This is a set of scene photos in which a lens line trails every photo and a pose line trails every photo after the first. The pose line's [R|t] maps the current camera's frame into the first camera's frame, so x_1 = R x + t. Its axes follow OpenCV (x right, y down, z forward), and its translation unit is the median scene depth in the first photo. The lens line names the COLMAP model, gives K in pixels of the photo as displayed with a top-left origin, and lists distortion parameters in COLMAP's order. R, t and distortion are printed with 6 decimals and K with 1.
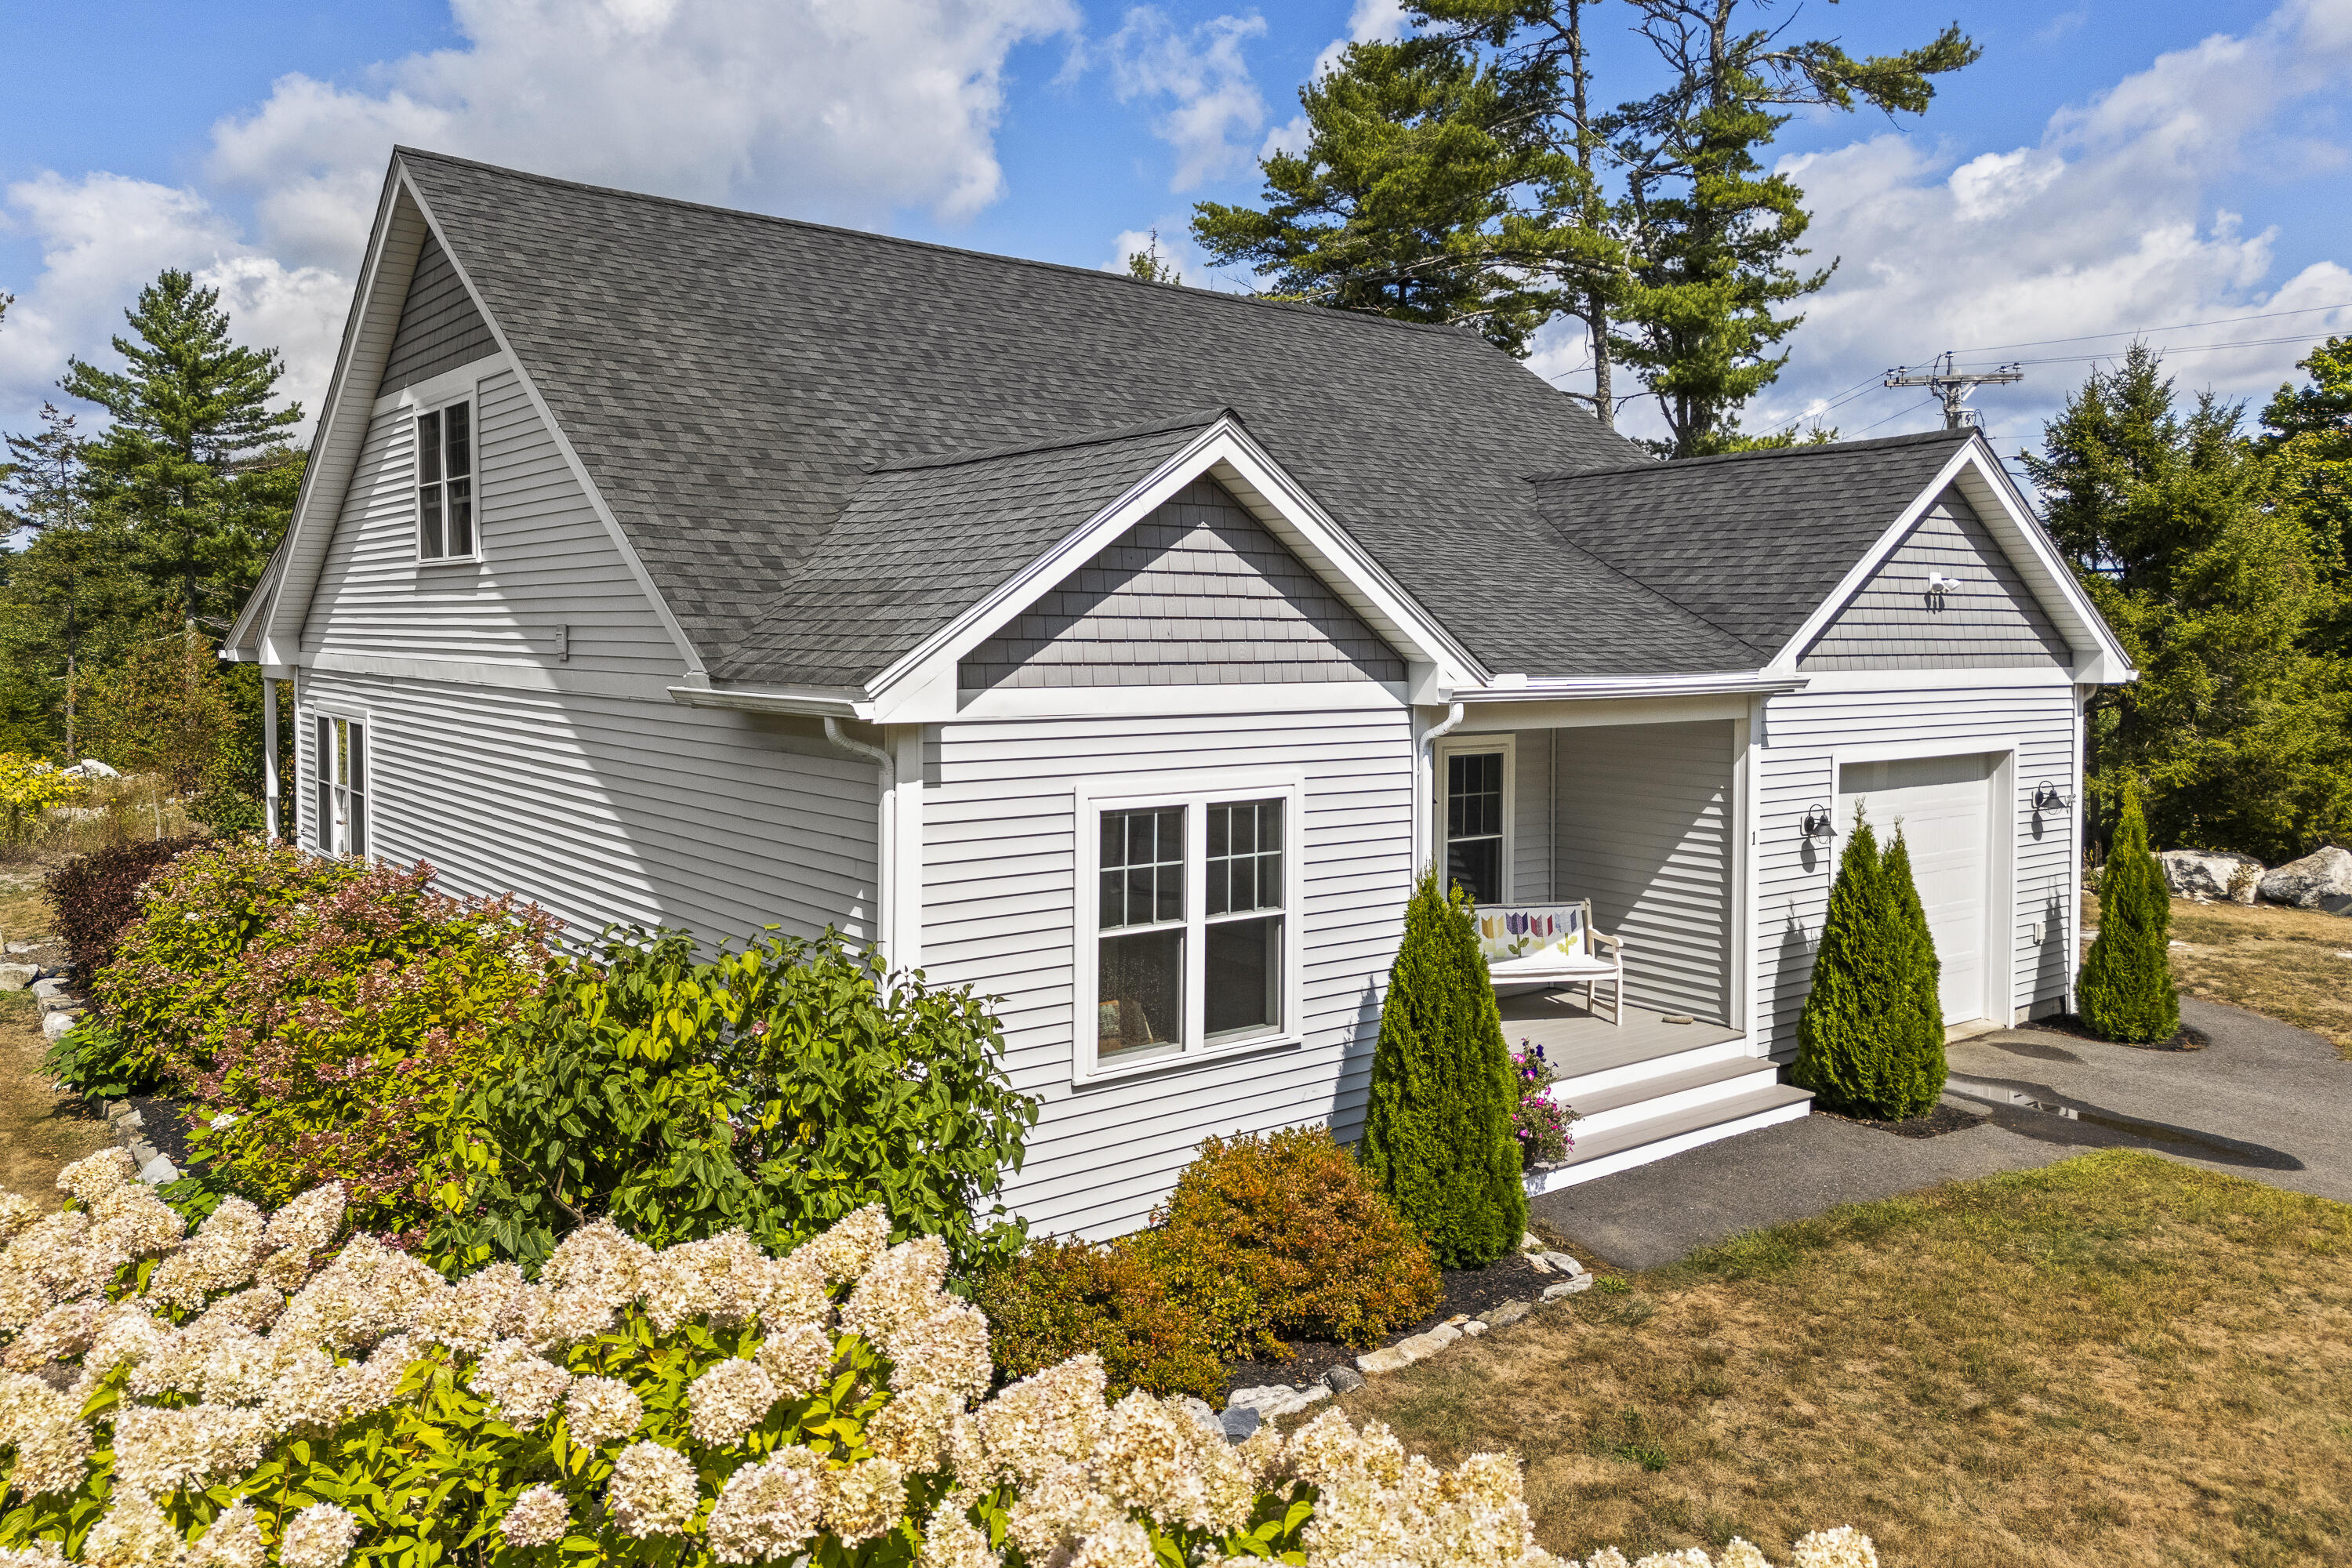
lens RADIAL K [[1632.1, 0, 1176.0], [0, 1632.1, 784.0], [0, 0, 1]] dist [0.145902, -0.167396]
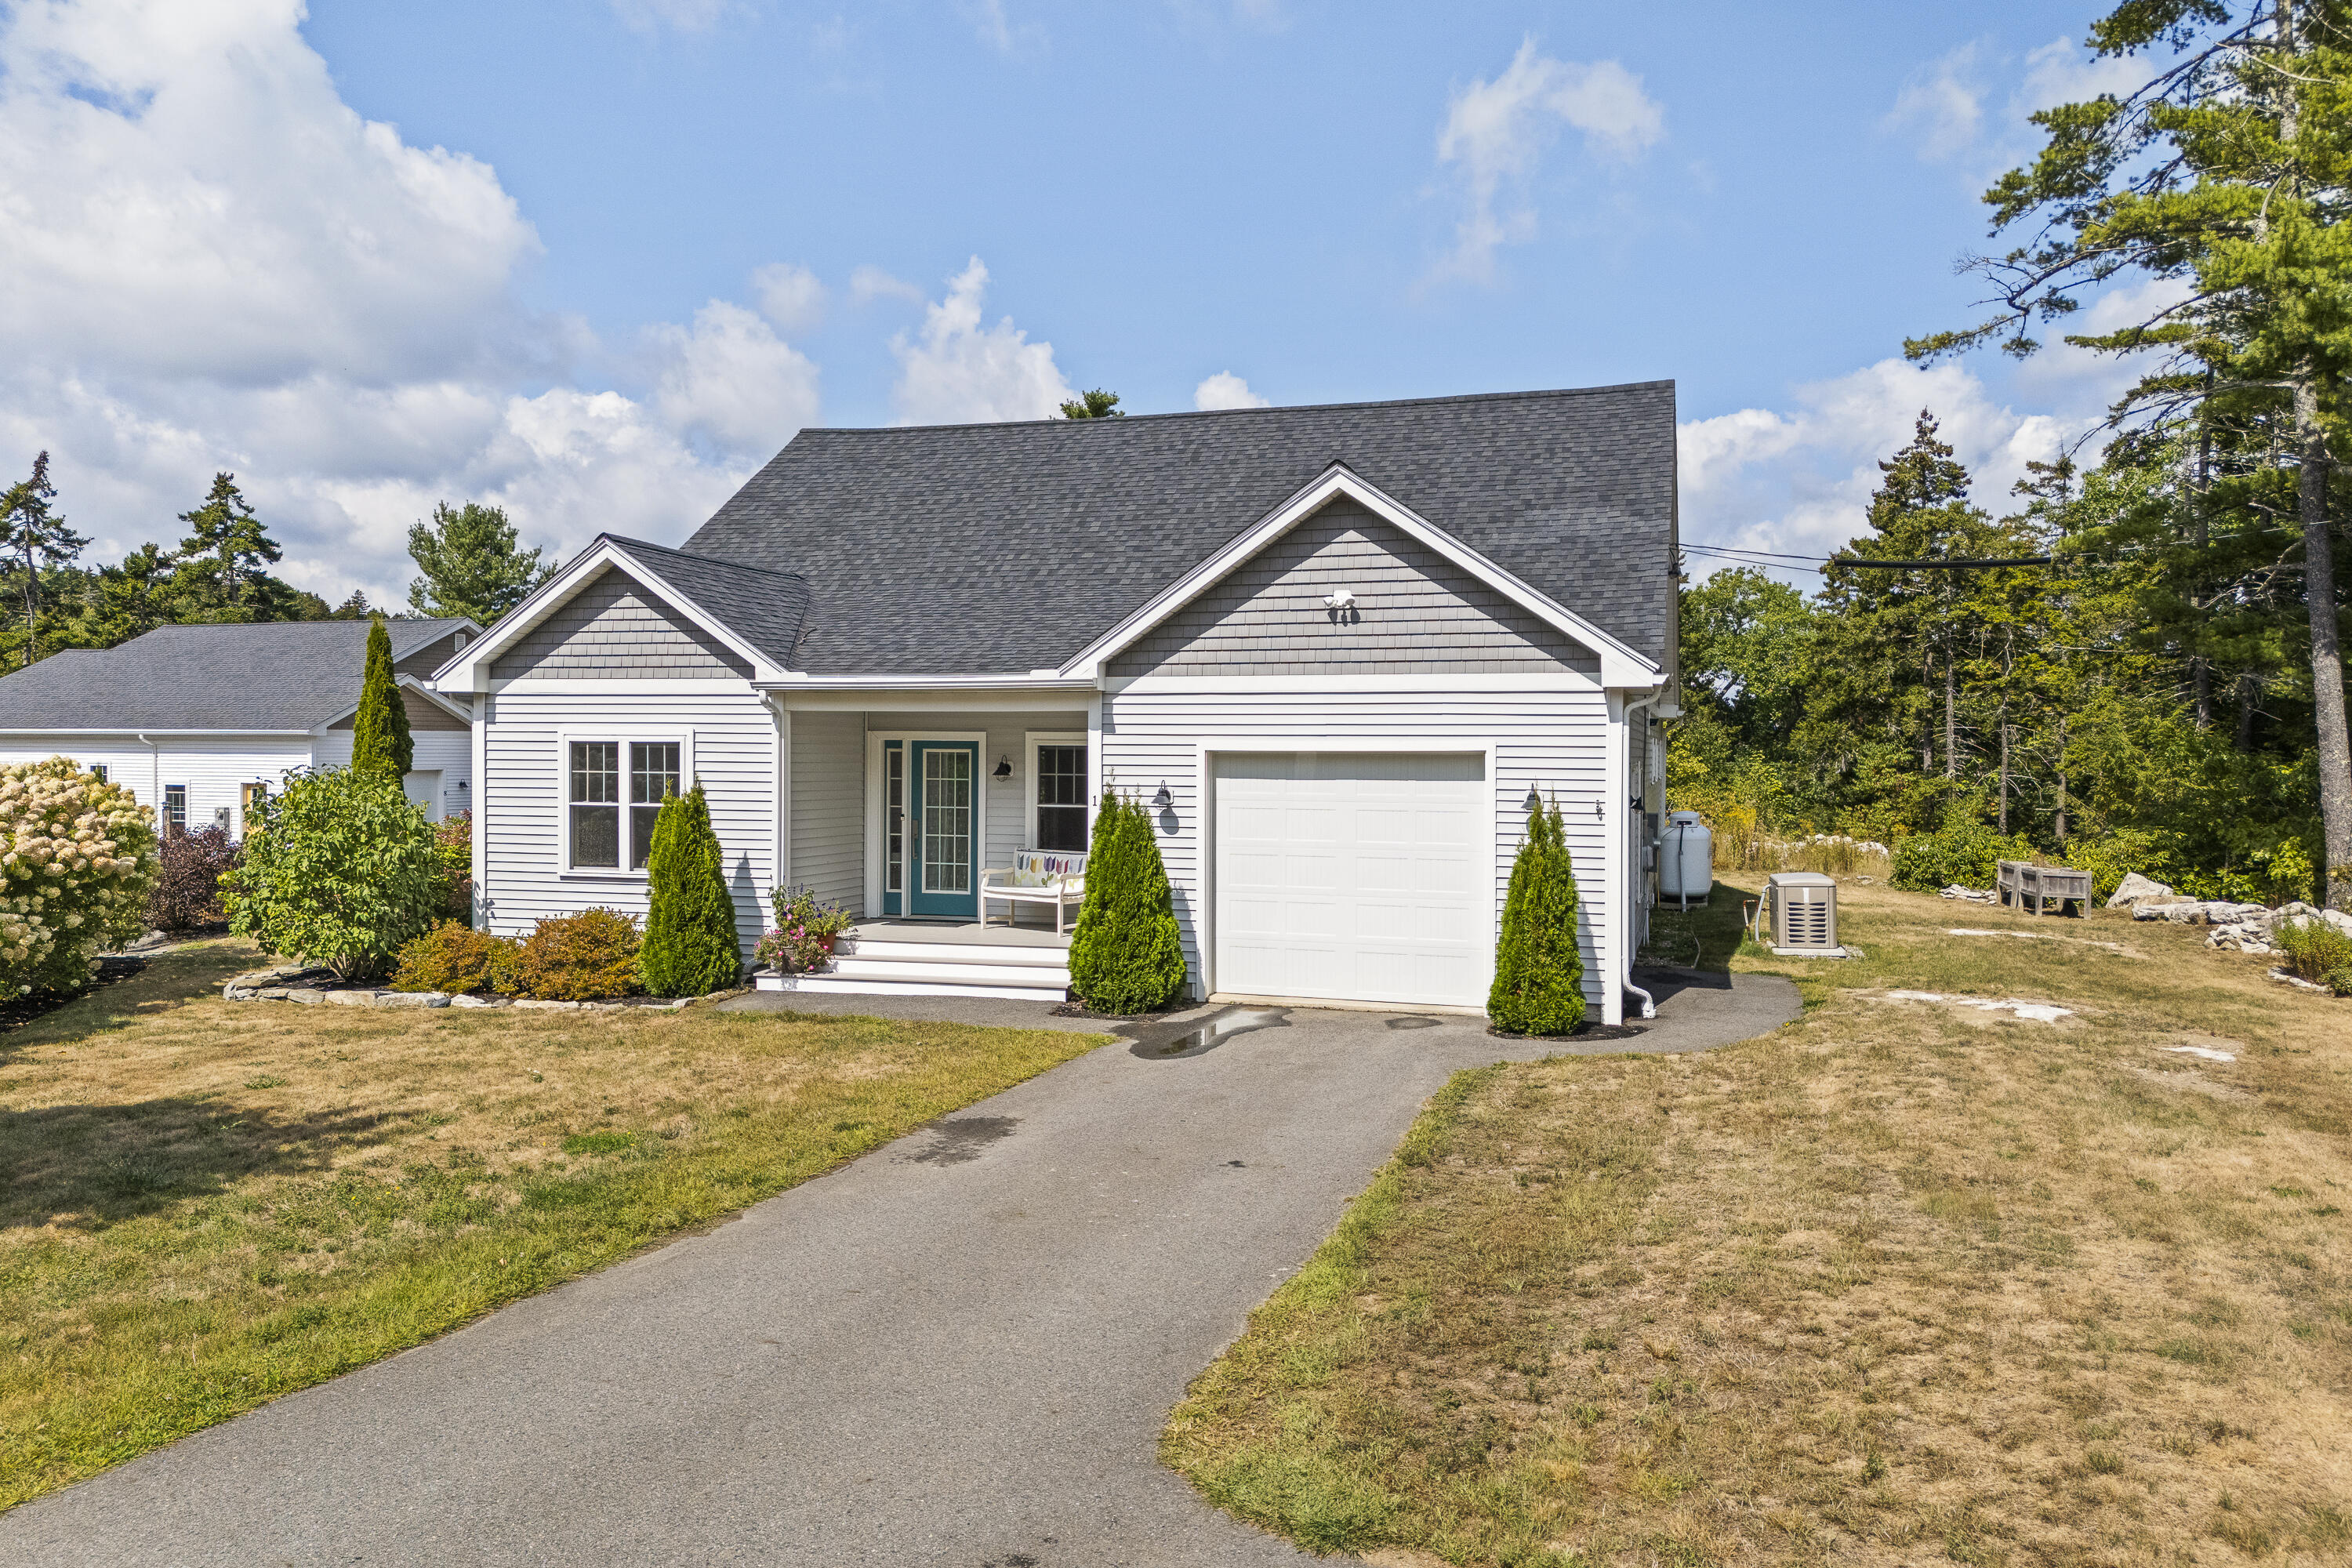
lens RADIAL K [[1681.3, 0, 1200.6], [0, 1681.3, 793.5], [0, 0, 1]] dist [0.098084, -0.008283]
pose [[0.593381, 0.029700, -0.804374, 1.980839], [-0.071419, 0.997320, -0.015861, 0.055535], [0.801747, 0.066859, 0.593912, 0.369170]]
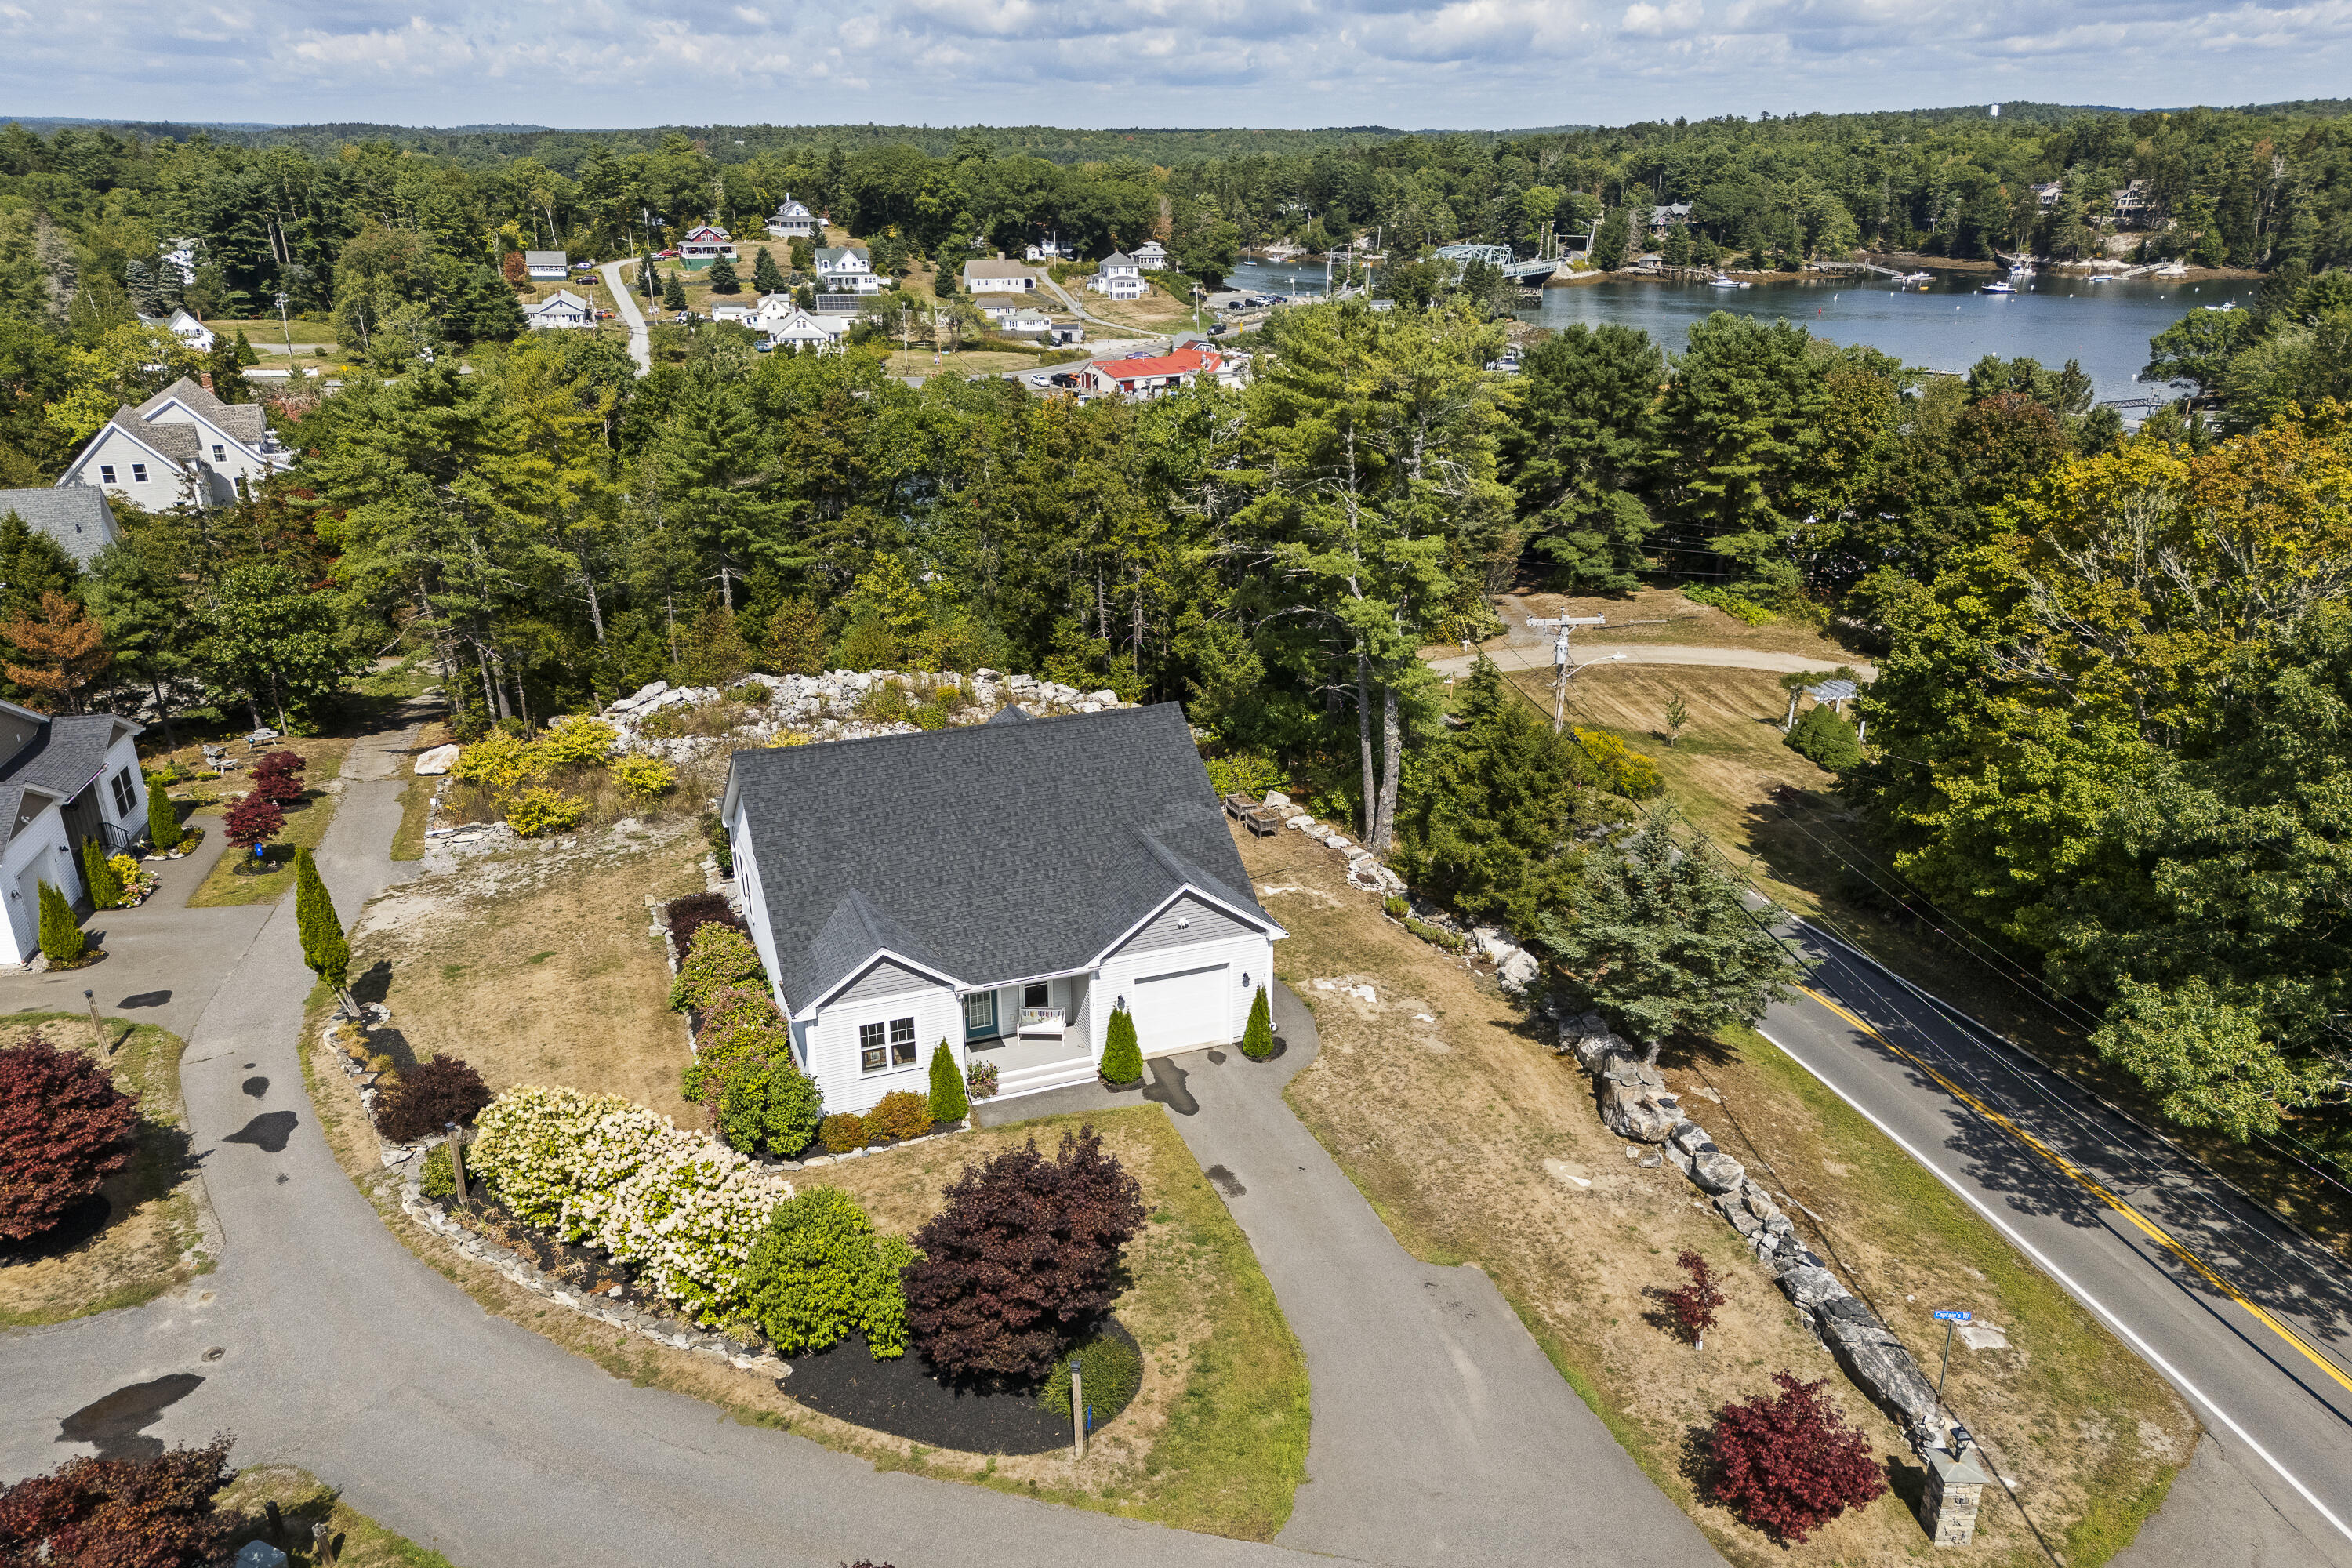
lens RADIAL K [[1683.3, 0, 1173.6], [0, 1683.3, 845.7], [0, 0, 1]] dist [0.102978, -0.052532]
pose [[0.959675, 0.108557, -0.259305, 1.850755], [-0.025412, 0.952152, 0.304566, -1.810937], [0.279961, -0.285695, 0.916515, -2.757782]]
